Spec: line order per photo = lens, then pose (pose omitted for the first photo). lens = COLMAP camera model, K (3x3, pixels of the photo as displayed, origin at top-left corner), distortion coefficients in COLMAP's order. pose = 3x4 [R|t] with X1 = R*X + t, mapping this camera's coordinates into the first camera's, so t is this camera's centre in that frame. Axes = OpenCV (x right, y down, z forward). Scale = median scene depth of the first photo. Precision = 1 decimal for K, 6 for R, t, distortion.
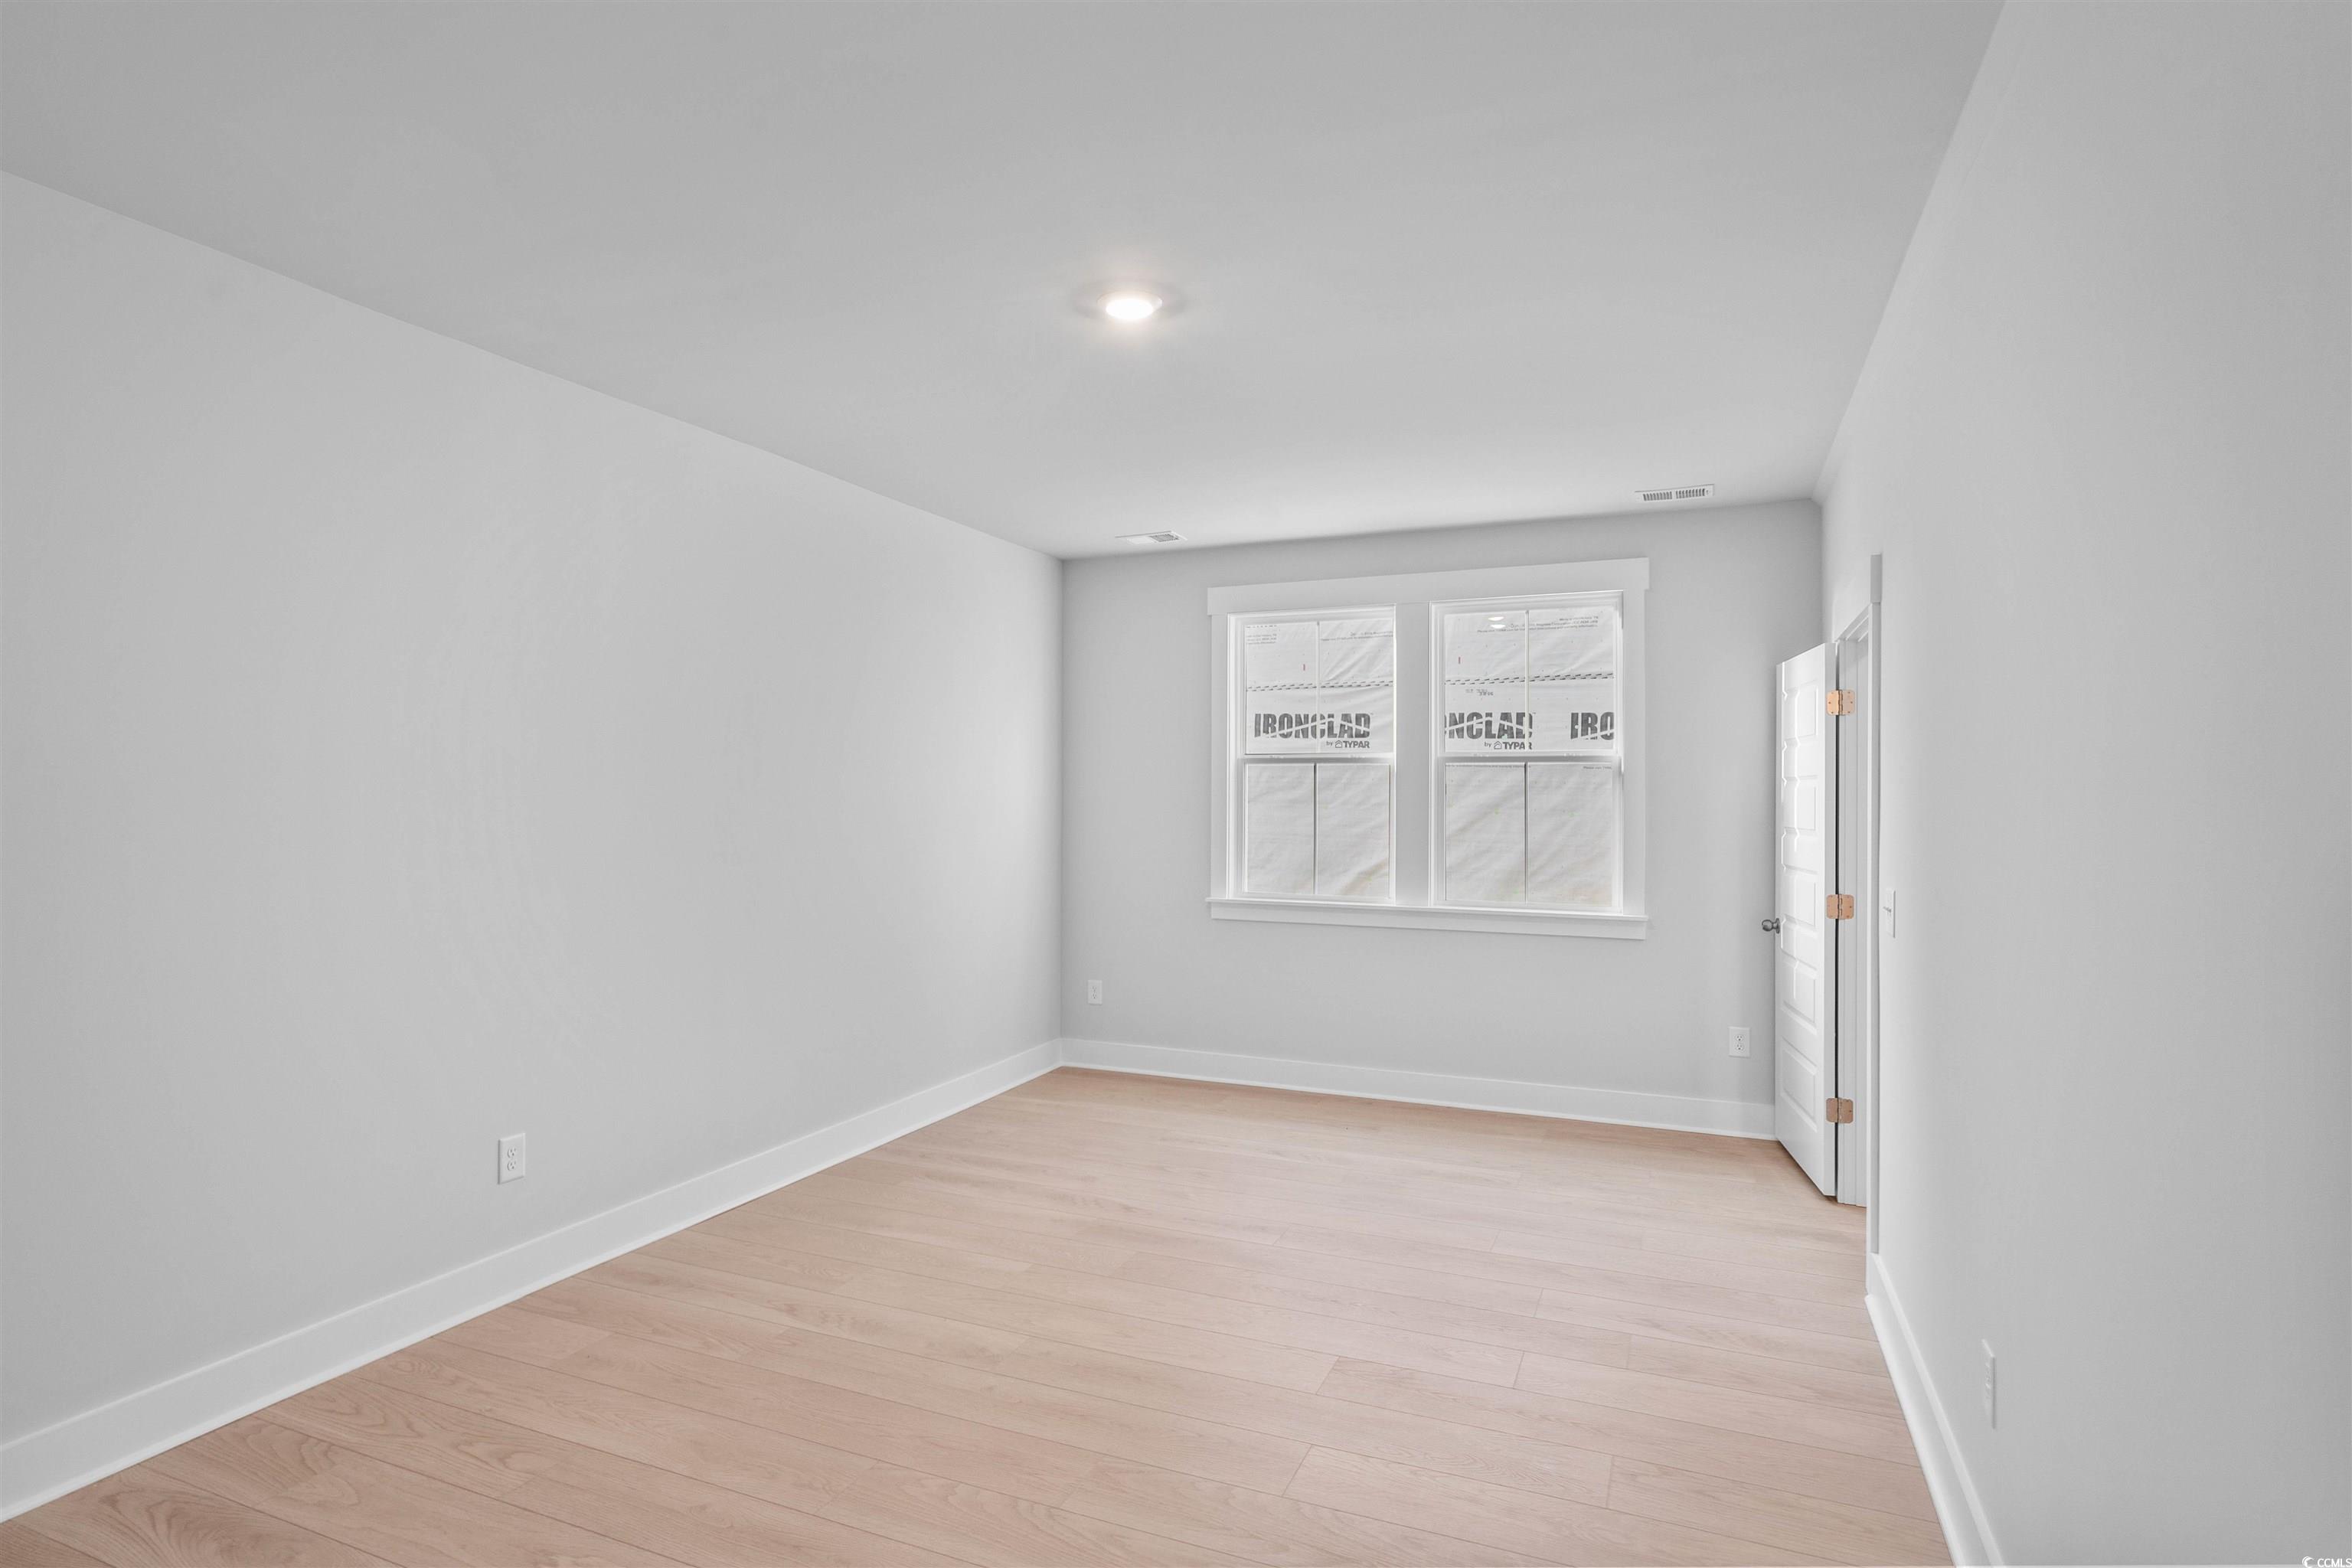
lens RADIAL K [[1230.8, 0, 1176.0], [0, 1230.8, 784.0], [0, 0, 1]] dist [-0.004380, -0.000646]
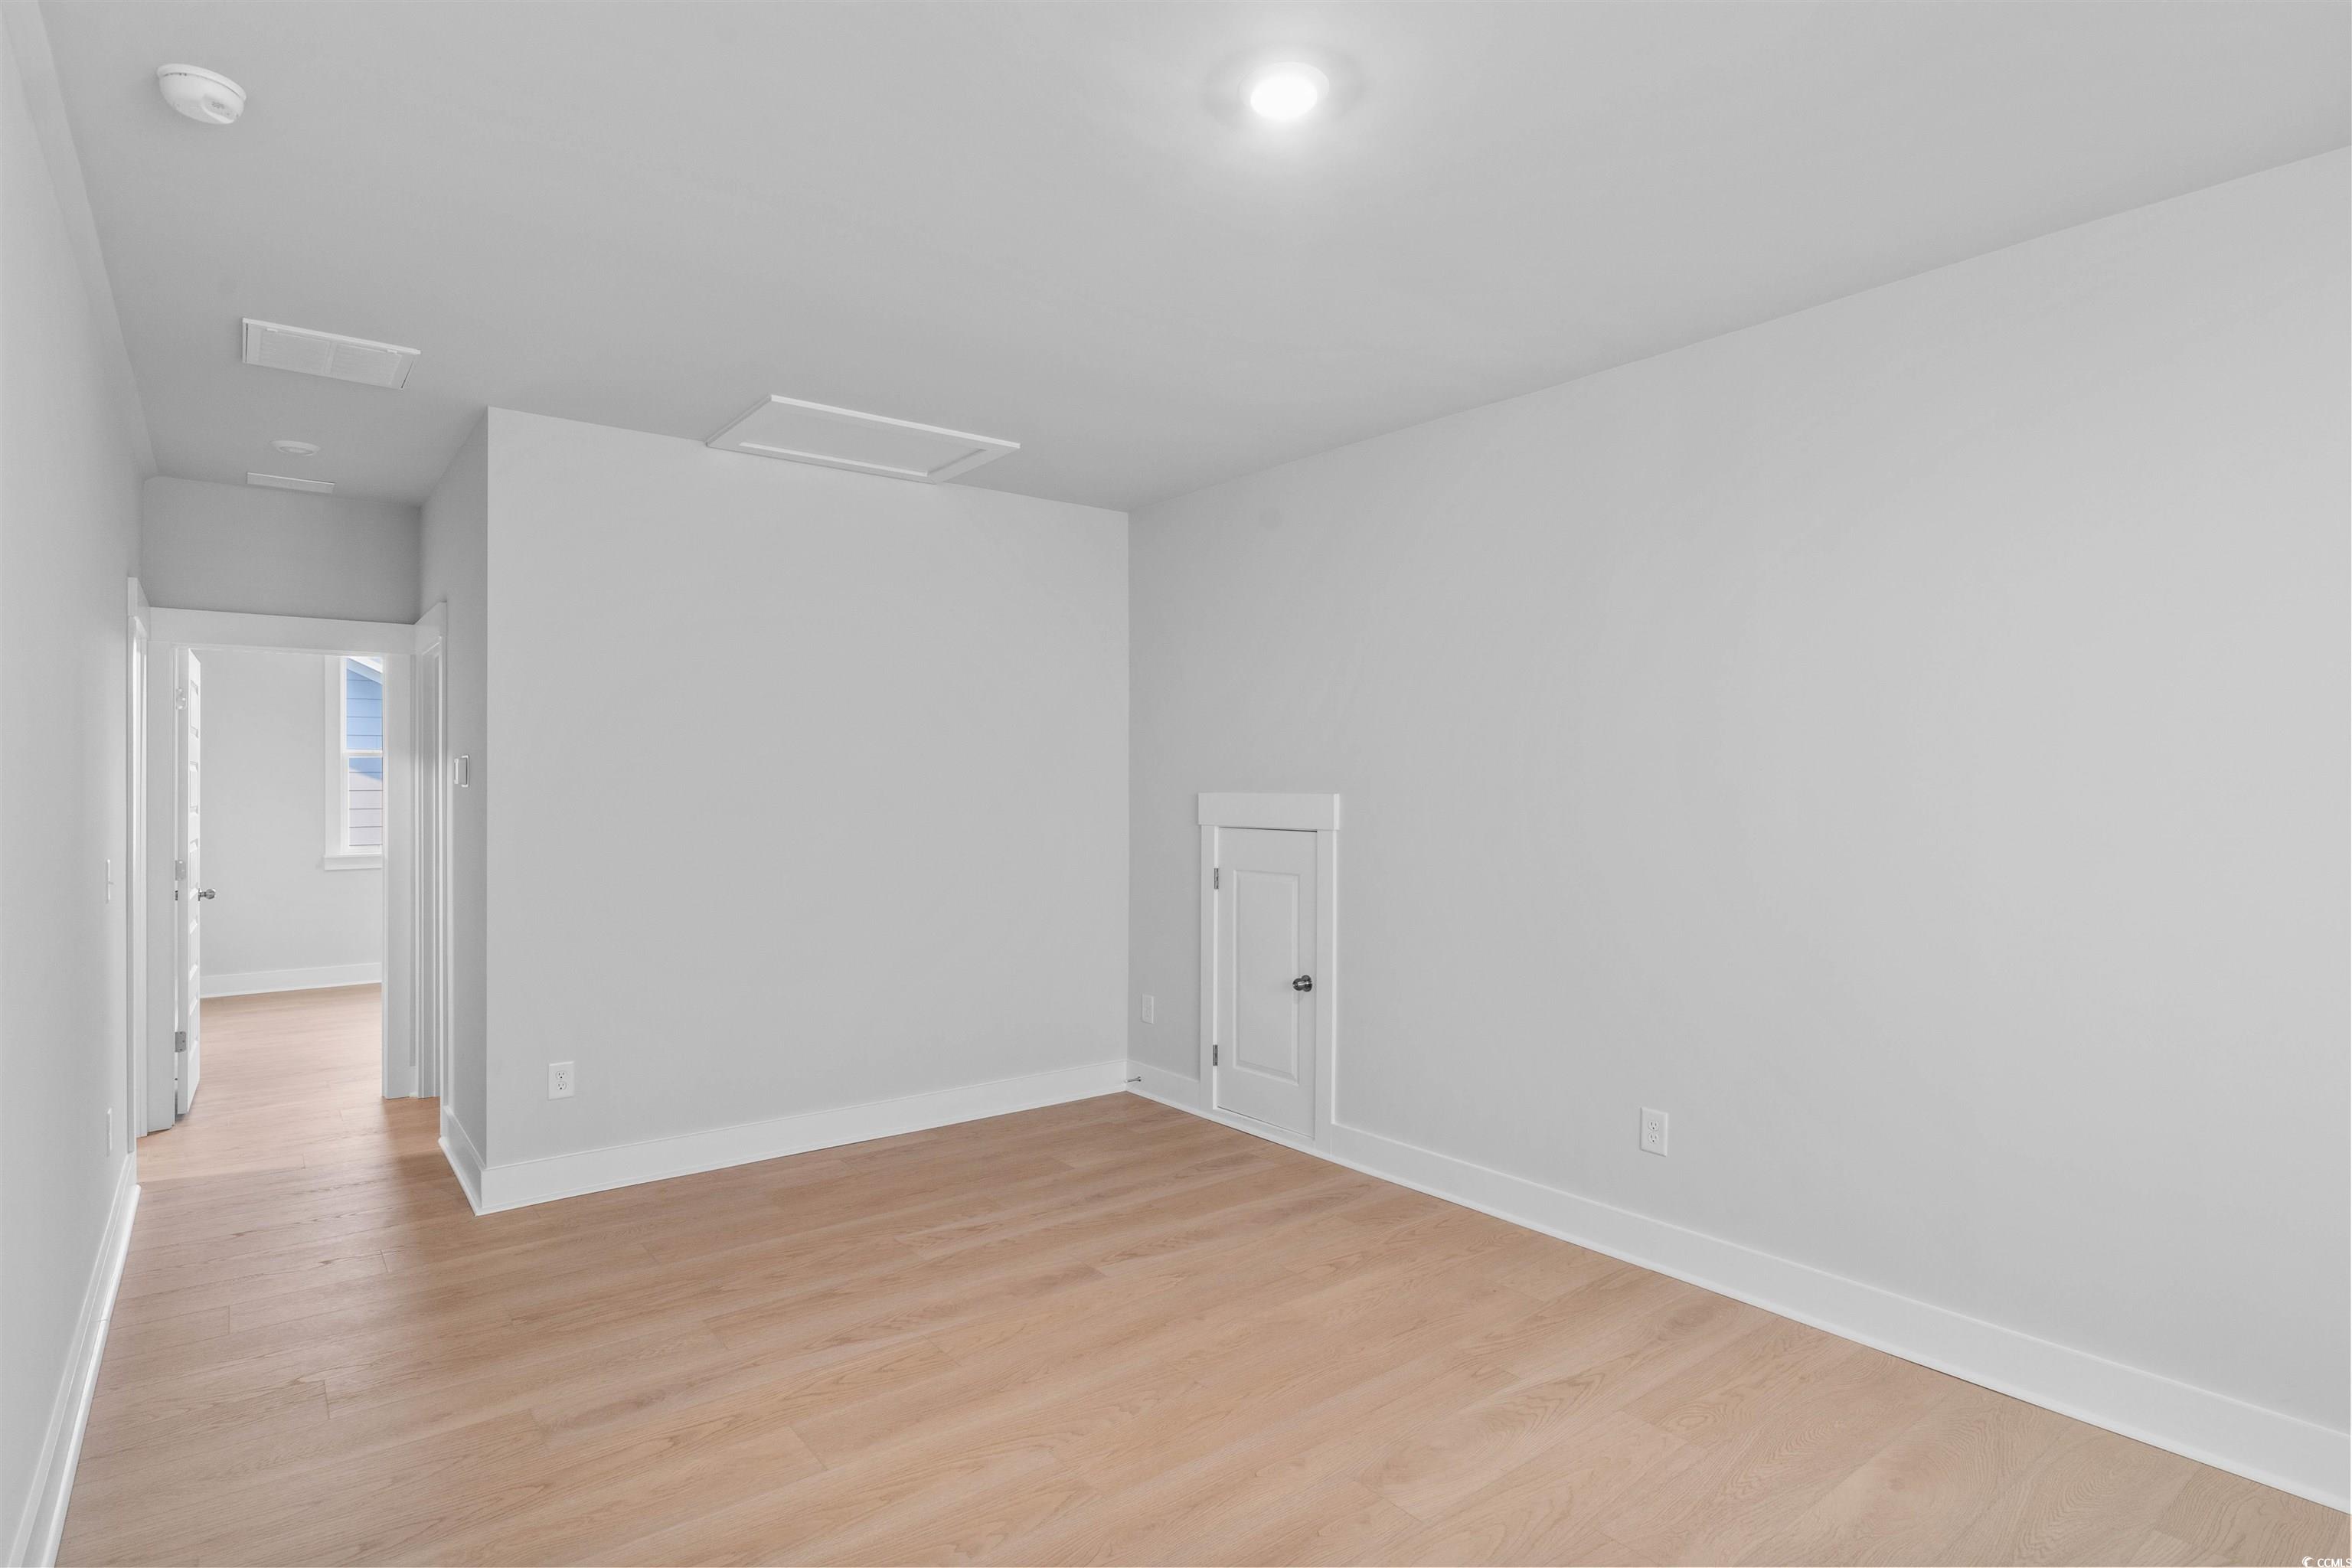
lens RADIAL K [[1230.8, 0, 1176.0], [0, 1230.8, 784.0], [0, 0, 1]] dist [-0.004380, -0.000646]
pose [[-0.486990, -0.001636, -0.873406, 0.600087], [0.000350, 0.999998, -0.002068, 0.017442], [0.873407, -0.001313, -0.486989, 1.256192]]
